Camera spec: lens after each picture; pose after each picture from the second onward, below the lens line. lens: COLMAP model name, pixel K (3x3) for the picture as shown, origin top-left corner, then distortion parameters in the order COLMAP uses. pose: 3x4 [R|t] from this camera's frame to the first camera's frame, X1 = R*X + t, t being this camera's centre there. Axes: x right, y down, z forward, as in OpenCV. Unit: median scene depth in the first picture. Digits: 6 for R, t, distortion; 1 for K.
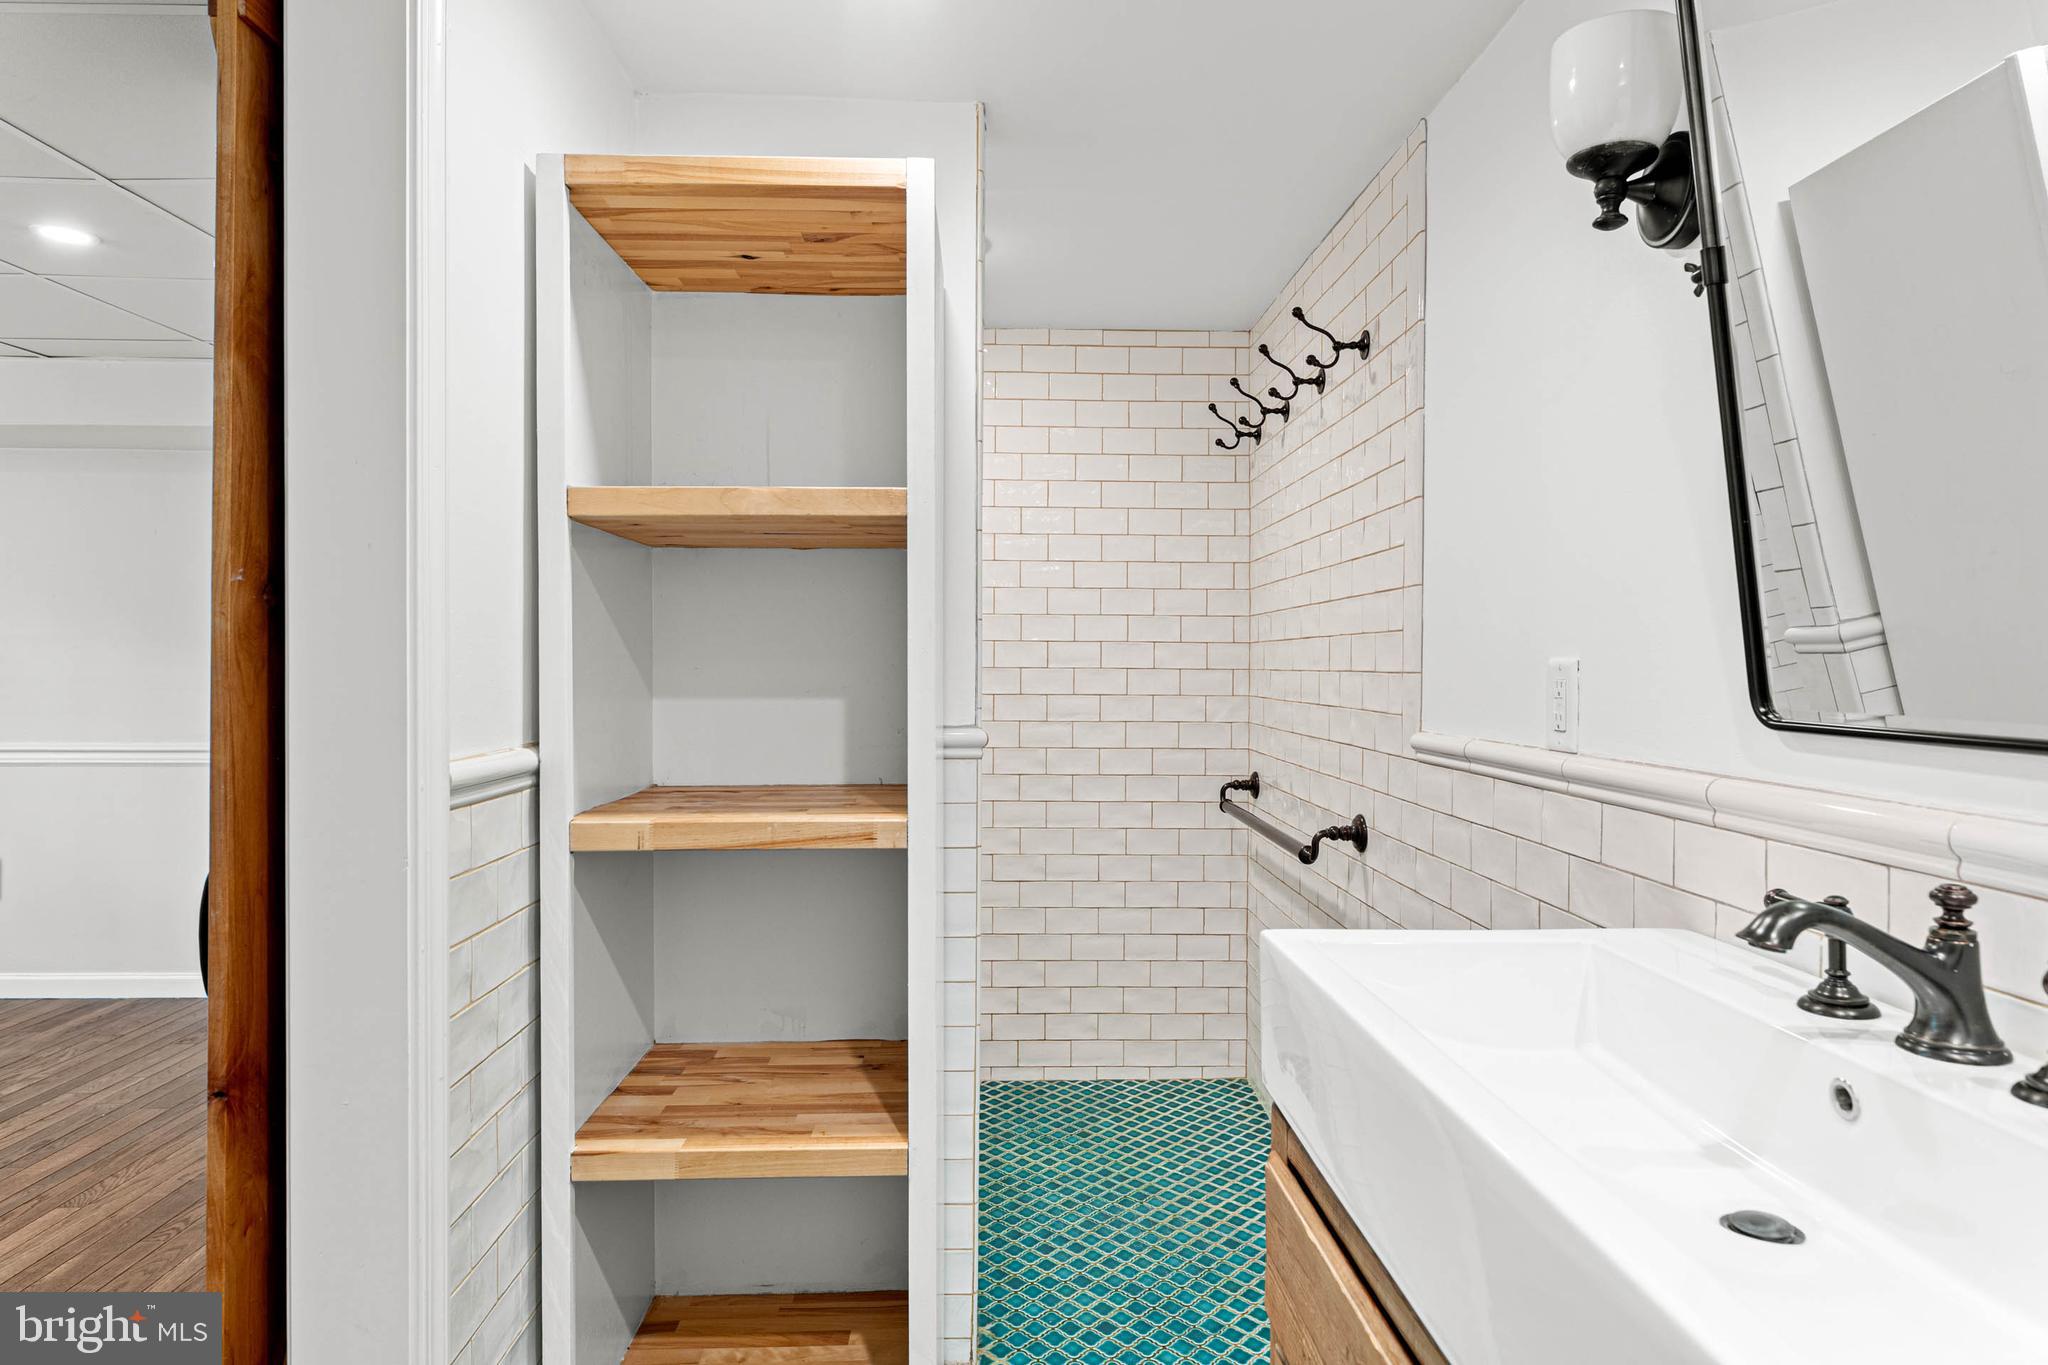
lens RADIAL K [[1184.9, 0, 1021.1], [0, 1184.9, 676.4], [0, 0, 1]] dist [0.009660, -0.000644]
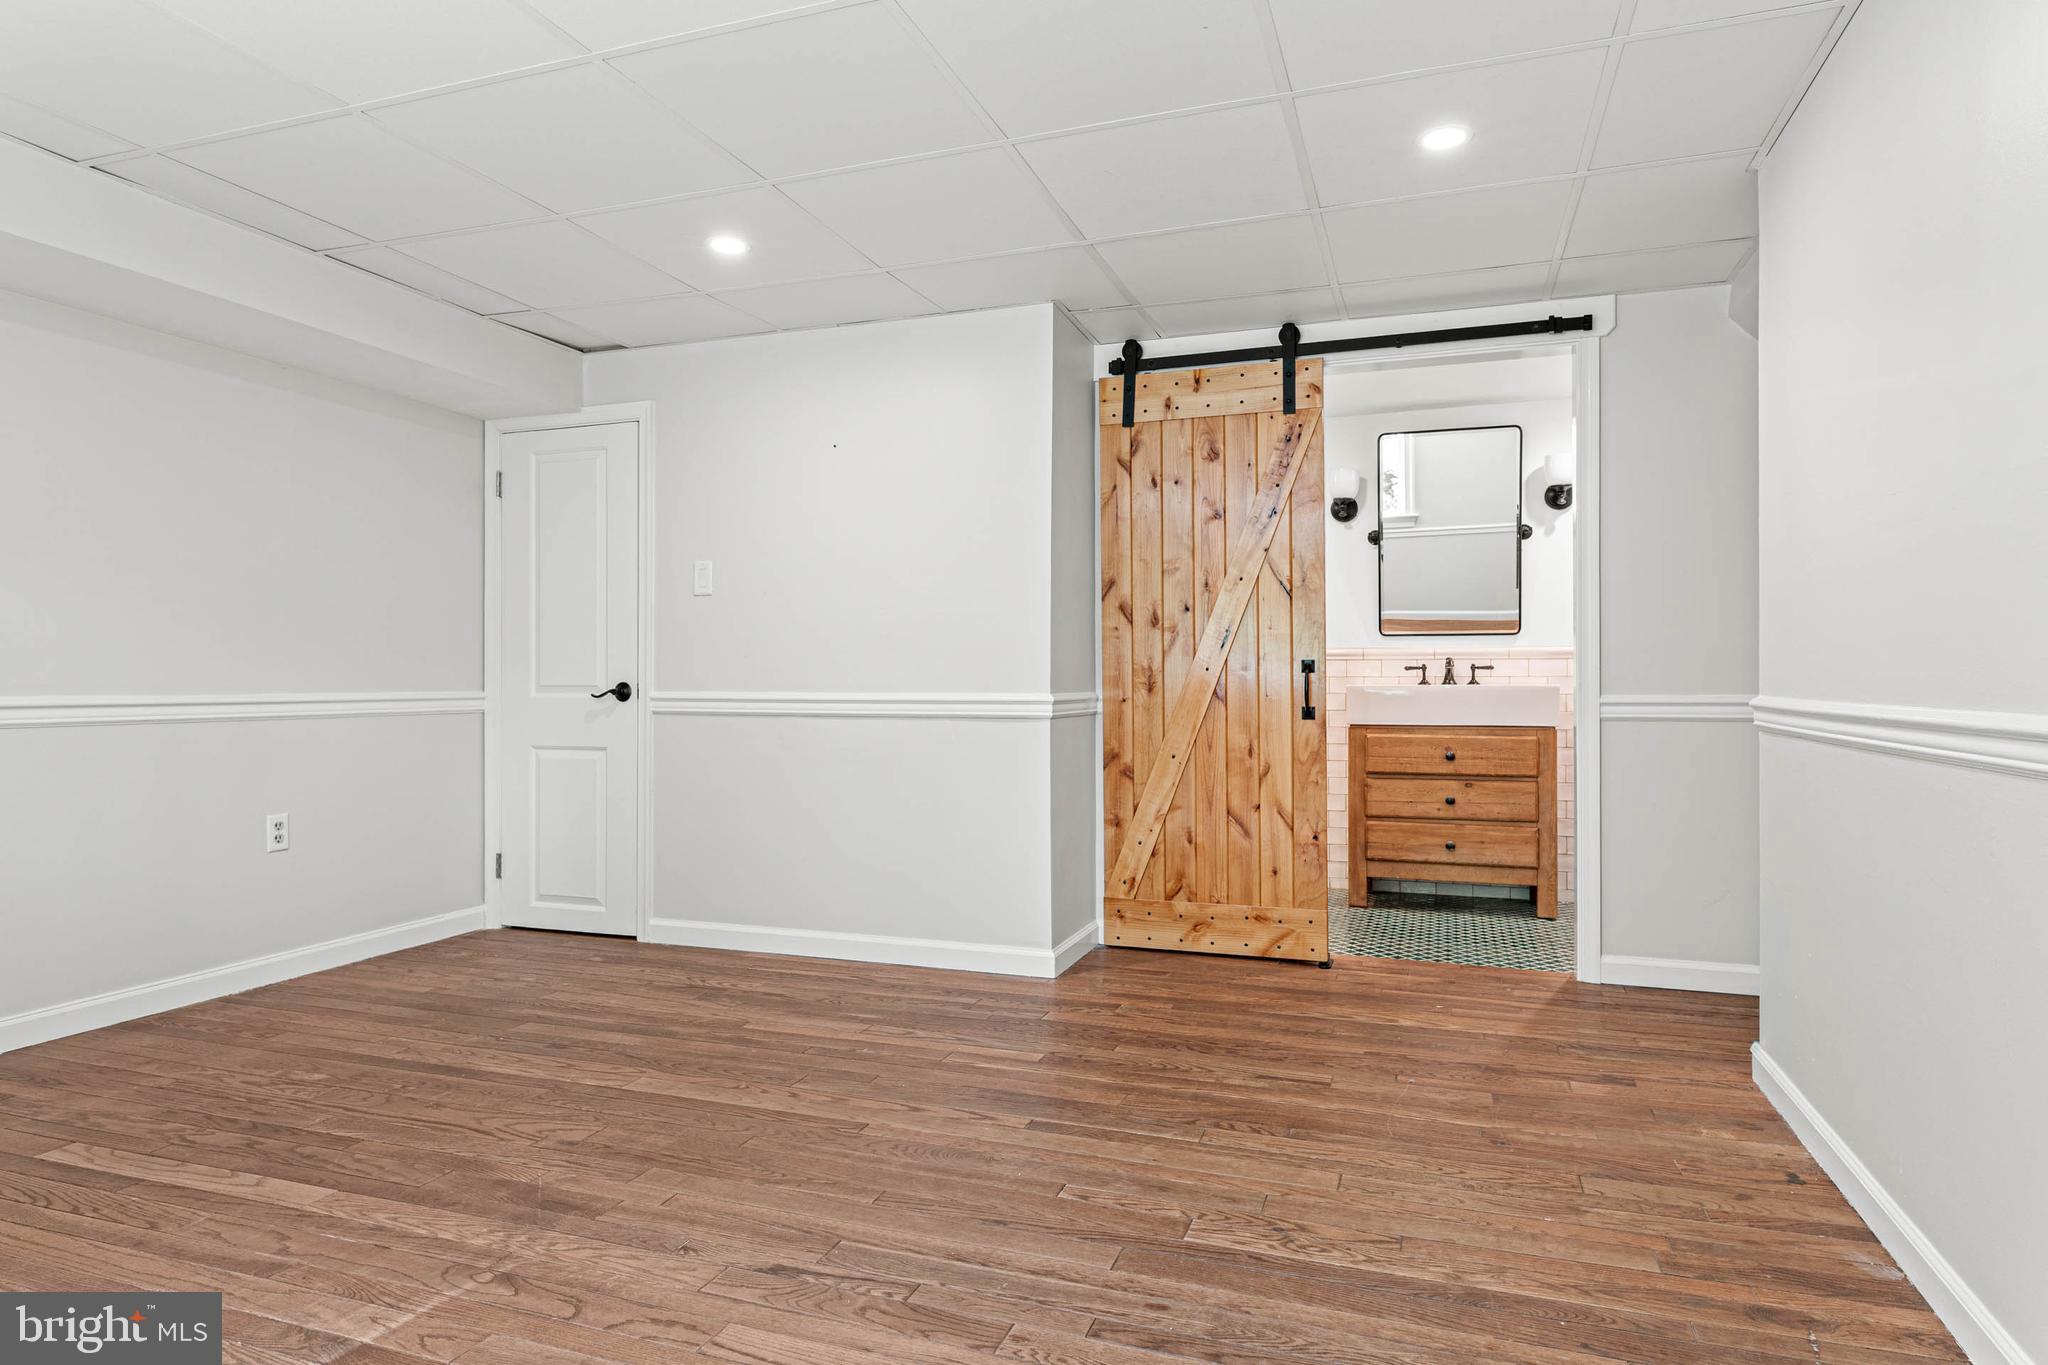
lens RADIAL K [[1184.9, 0, 1034.5], [0, 1184.9, 668.3], [0, 0, 1]] dist [0.009660, -0.000644]
pose [[0.353572, 0.005482, 0.935391, -1.612941], [0.011845, 0.999876, -0.010337, 0.077457], [-0.935332, 0.014735, 0.353463, 0.238641]]
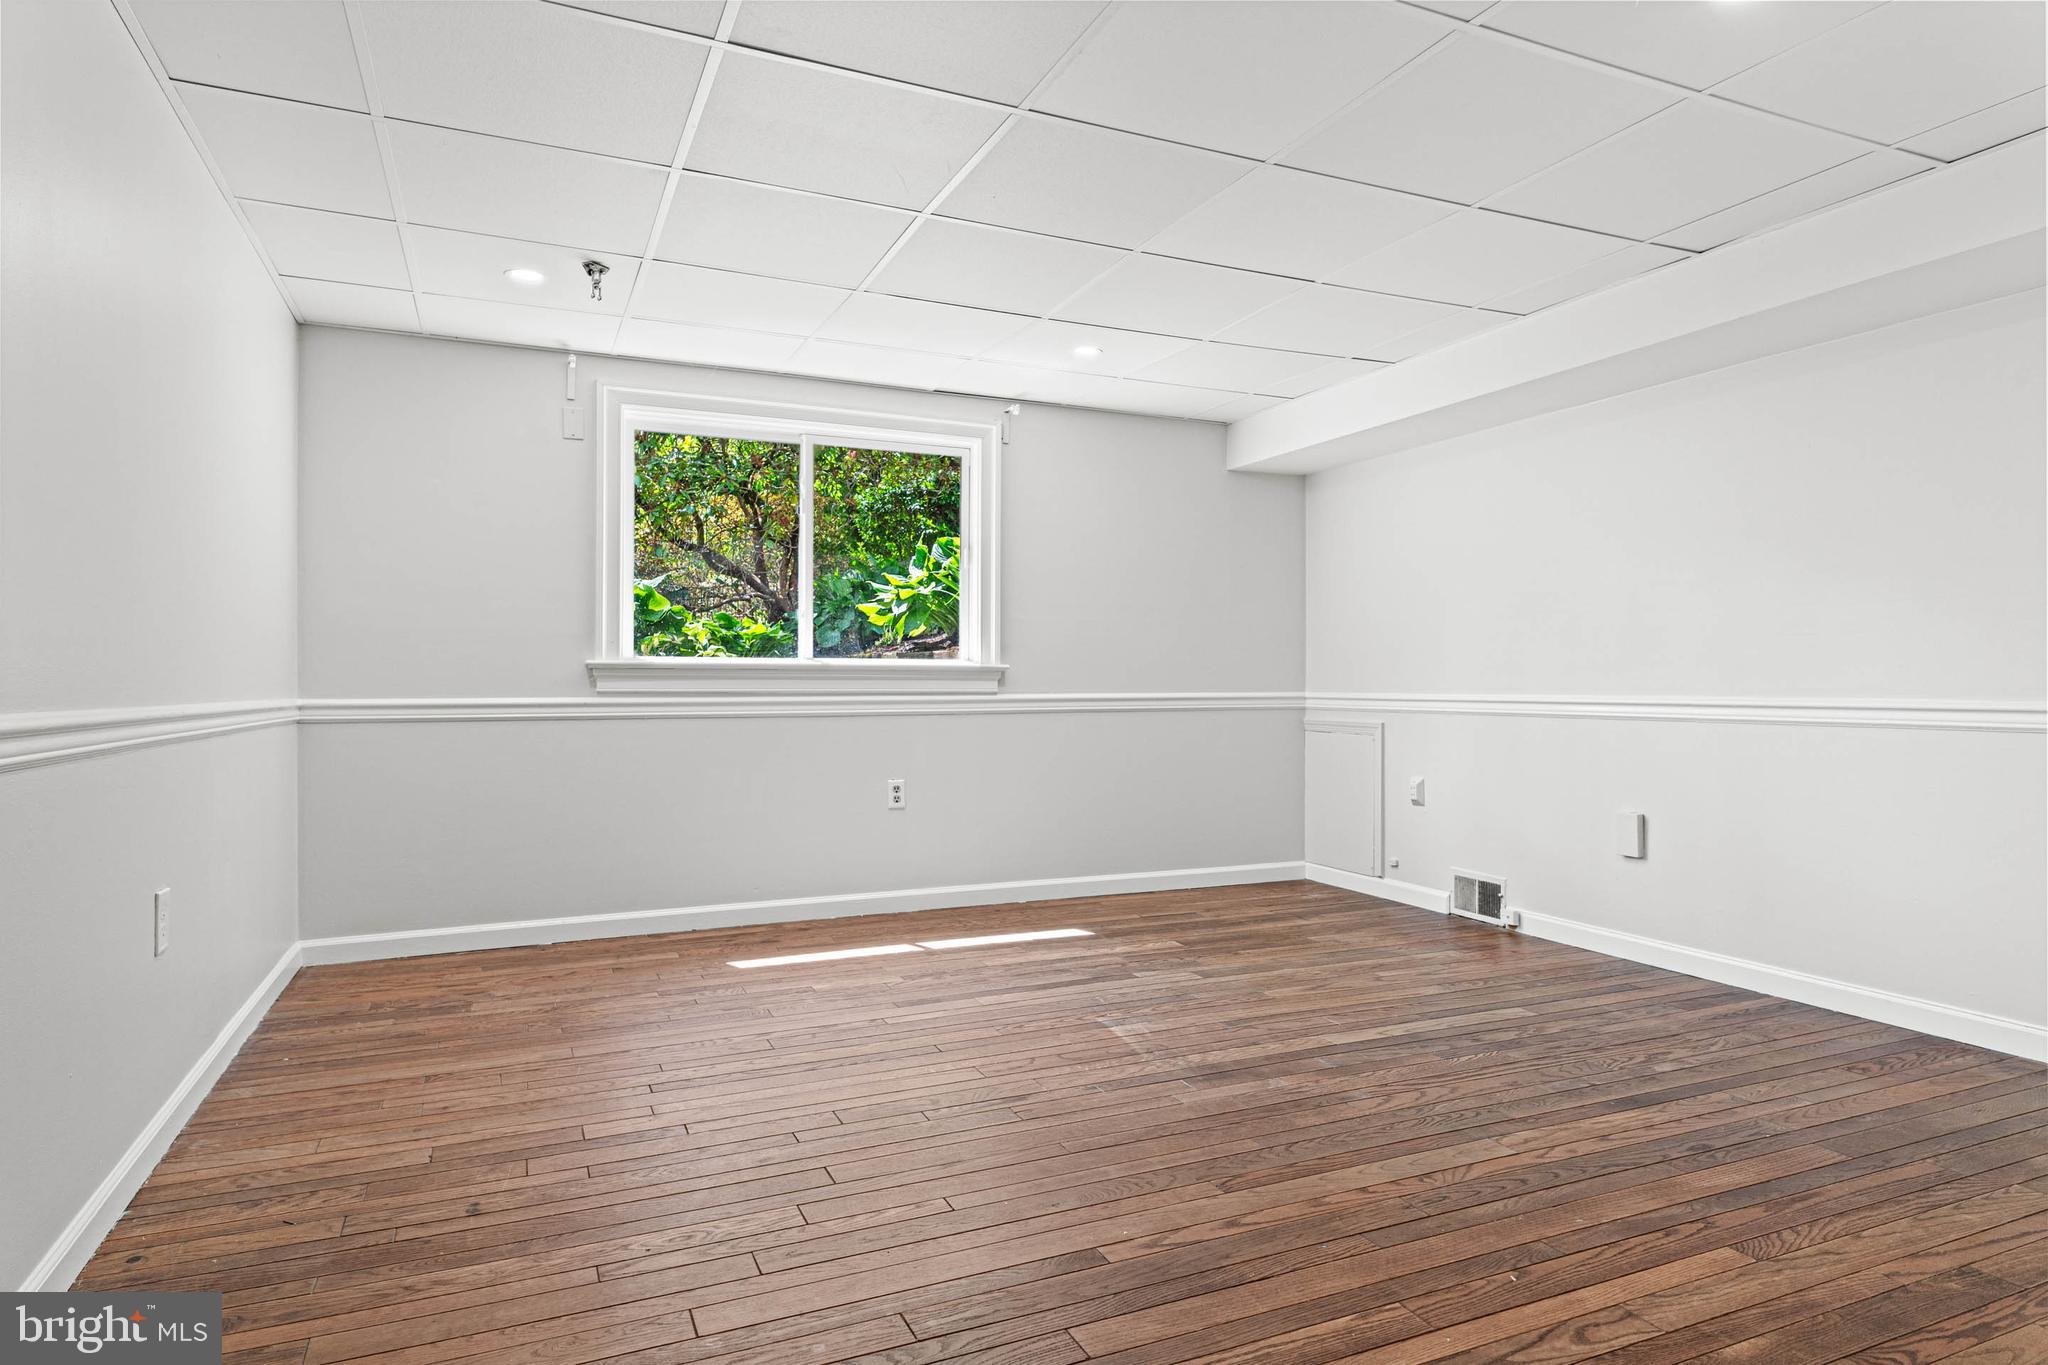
lens RADIAL K [[1184.9, 0, 1025.4], [0, 1184.9, 686.2], [0, 0, 1]] dist [0.009660, -0.000644]
pose [[0.381305, -0.002776, -0.924445, -0.238183], [-0.009054, 0.999936, -0.006737, 0.083593], [0.924405, 0.010939, 0.381255, 0.253226]]
